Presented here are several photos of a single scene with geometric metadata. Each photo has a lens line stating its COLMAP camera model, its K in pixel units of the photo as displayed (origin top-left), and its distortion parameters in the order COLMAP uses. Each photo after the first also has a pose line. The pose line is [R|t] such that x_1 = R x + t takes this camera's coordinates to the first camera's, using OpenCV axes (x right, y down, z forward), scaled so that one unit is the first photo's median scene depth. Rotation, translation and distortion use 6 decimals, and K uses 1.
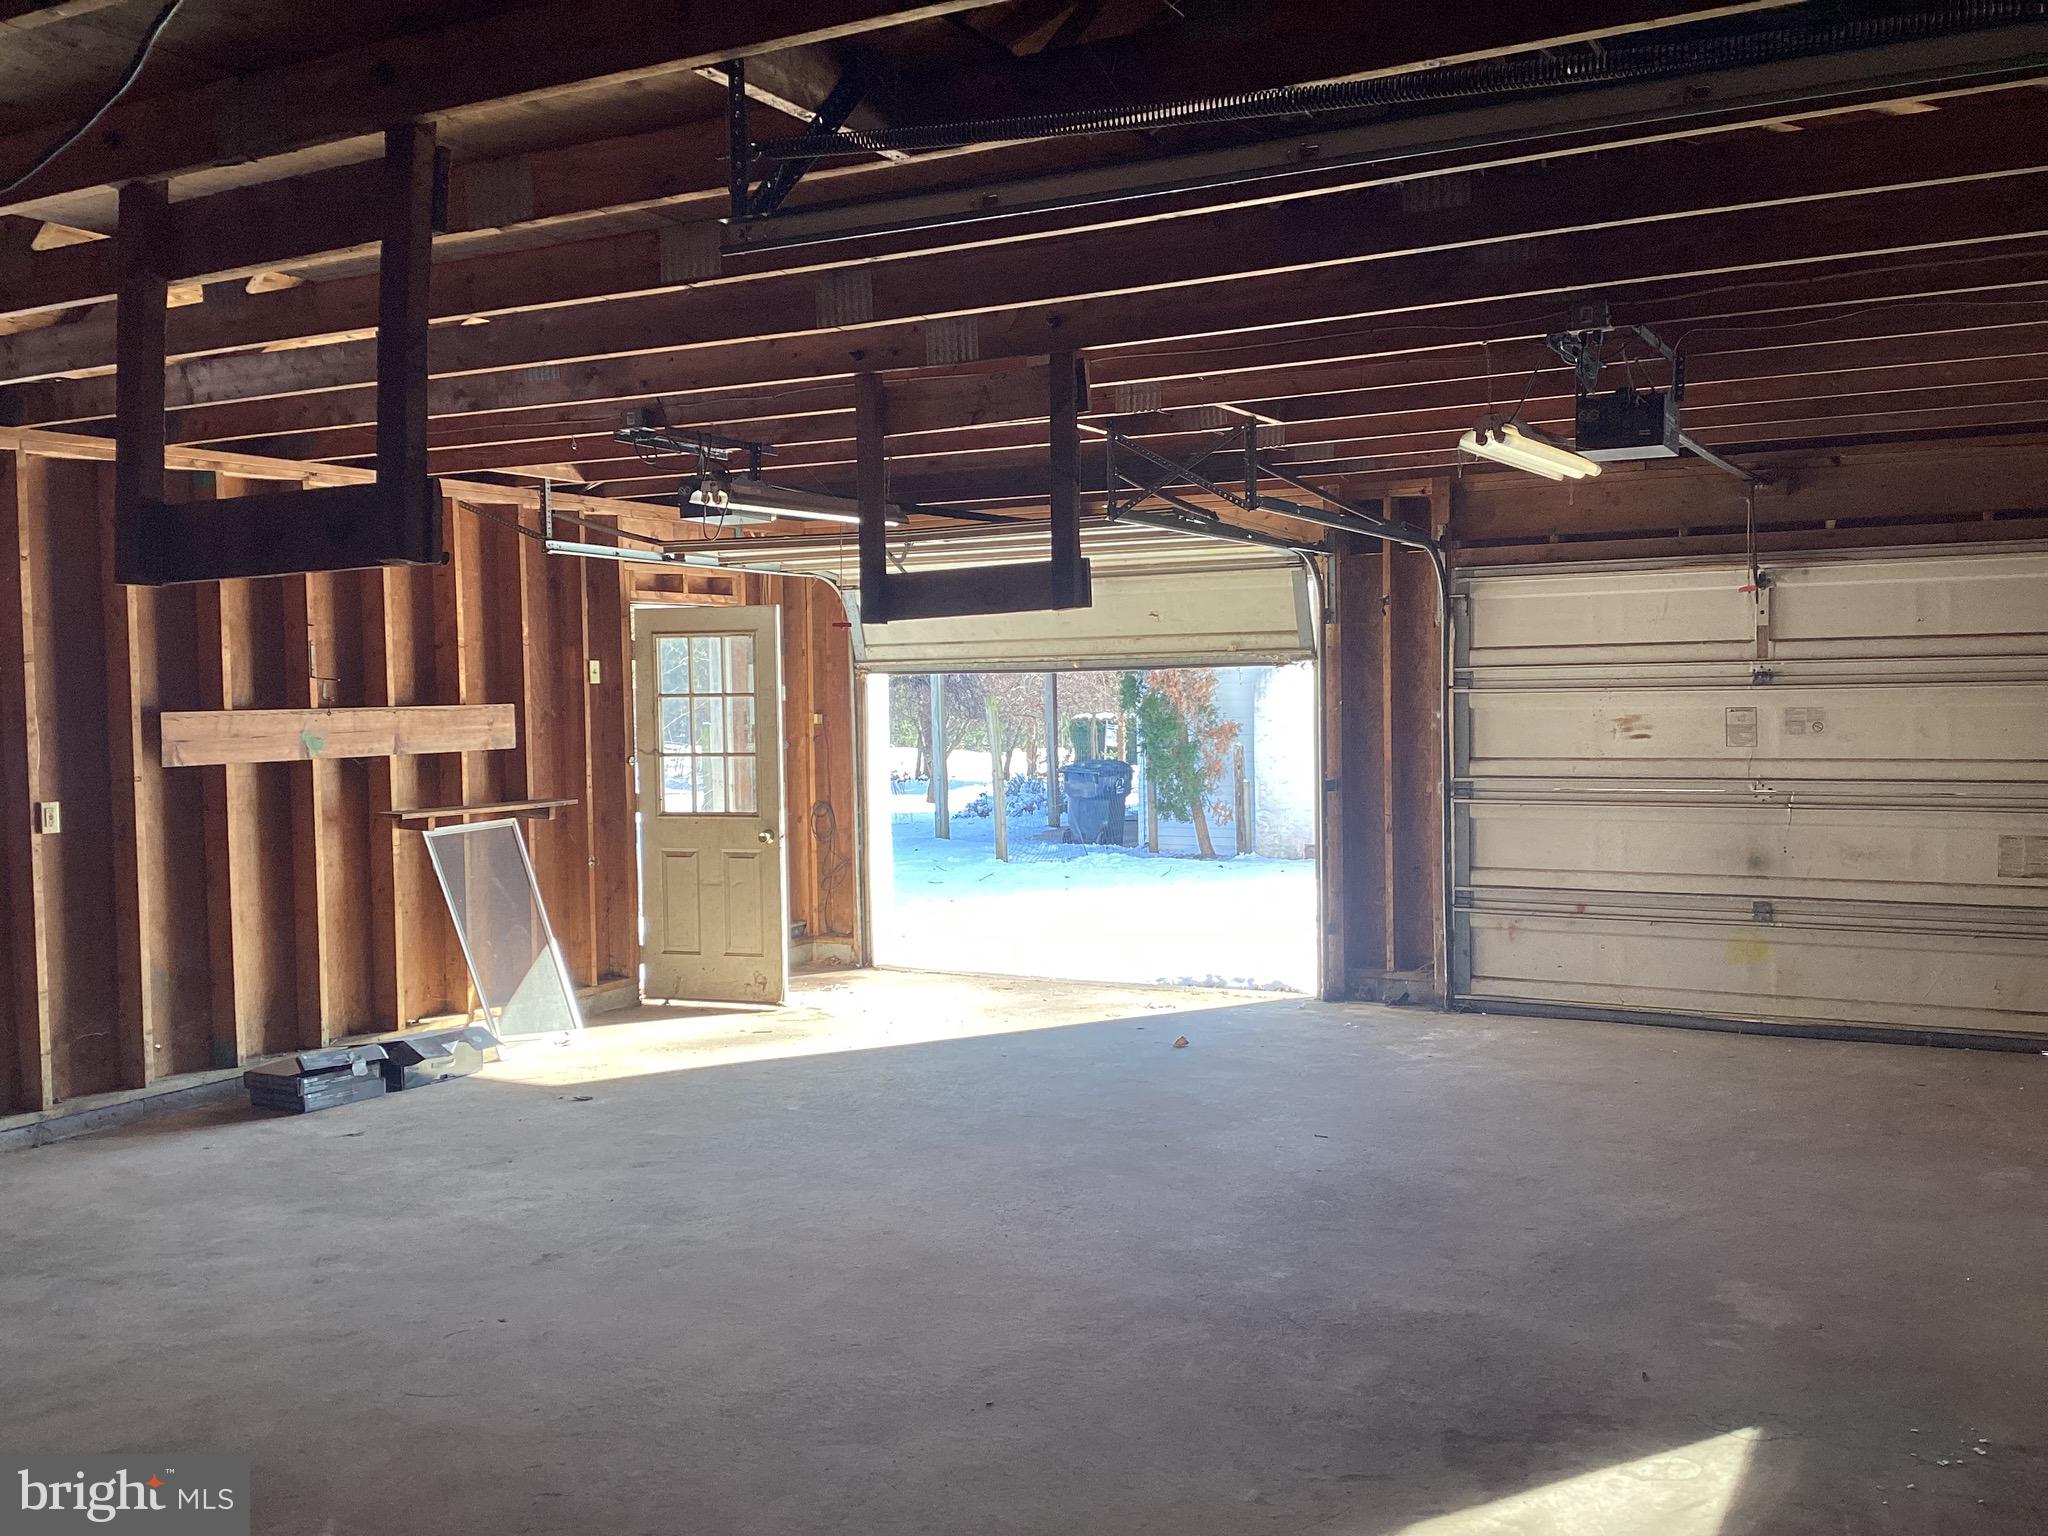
lens RADIAL K [[1827.7, 0, 1048.3], [0, 1827.7, 766.3], [0, 0, 1]] dist [0.134794, -0.263487]
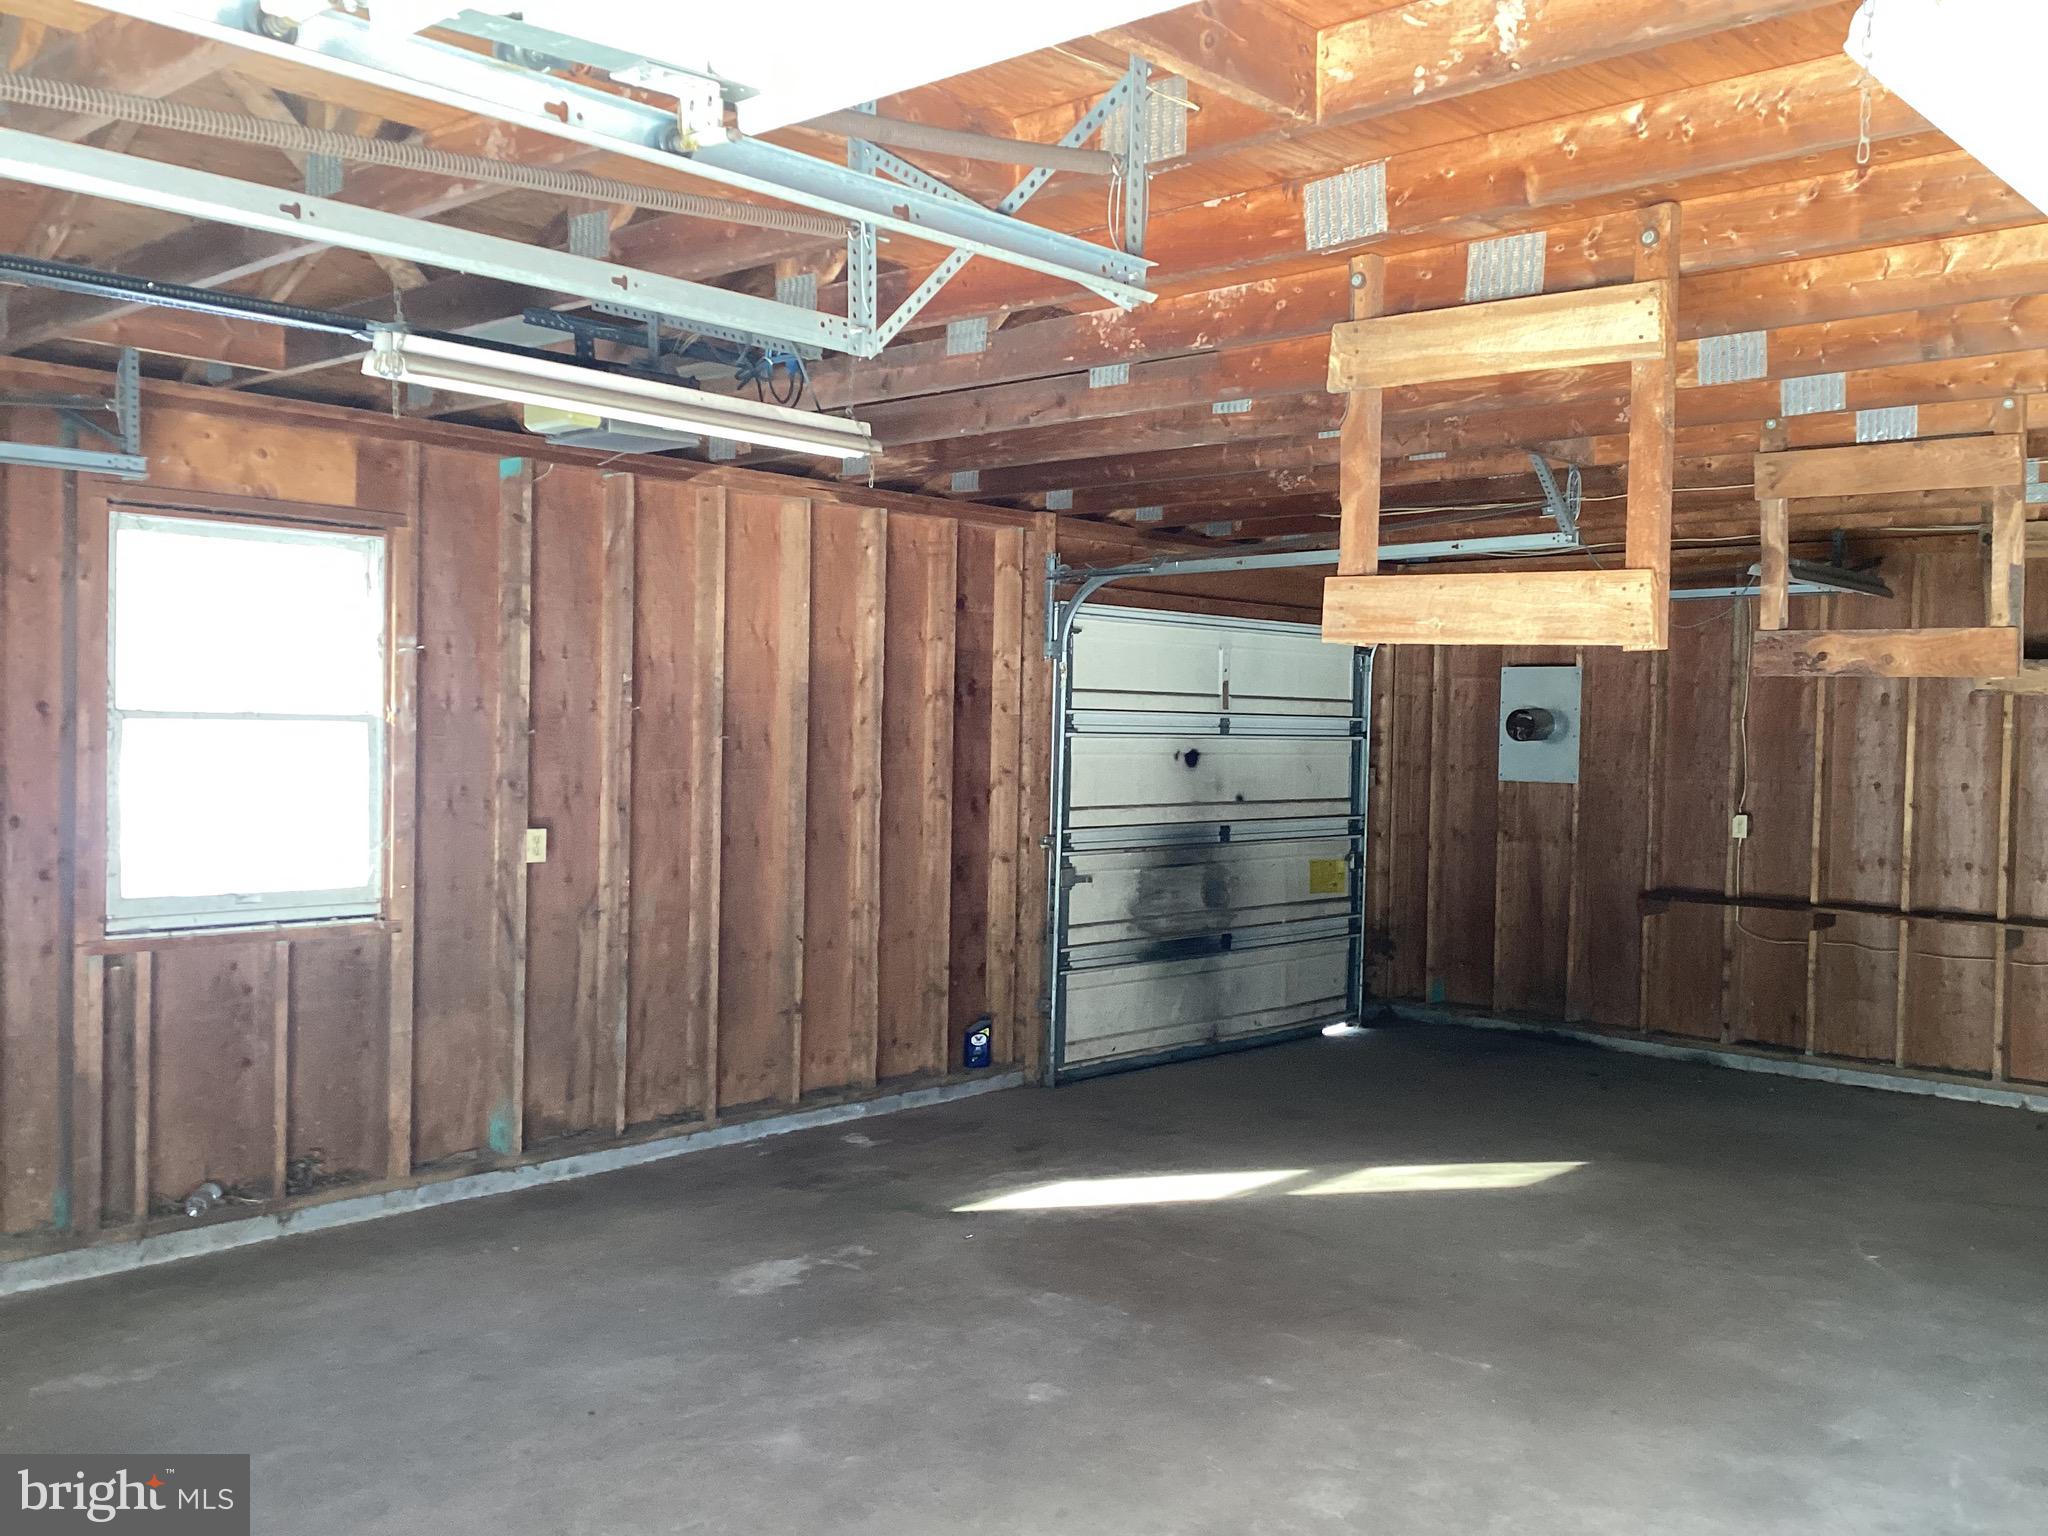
lens RADIAL K [[1831.7, 0, 1038.4], [0, 1831.7, 763.3], [0, 0, 1]] dist [0.116753, -0.208392]
pose [[-0.969624, -0.006795, 0.244506, -0.035310], [0.008878, 0.997978, 0.062943, -0.061208], [-0.244440, 0.063202, -0.967603, 1.280540]]
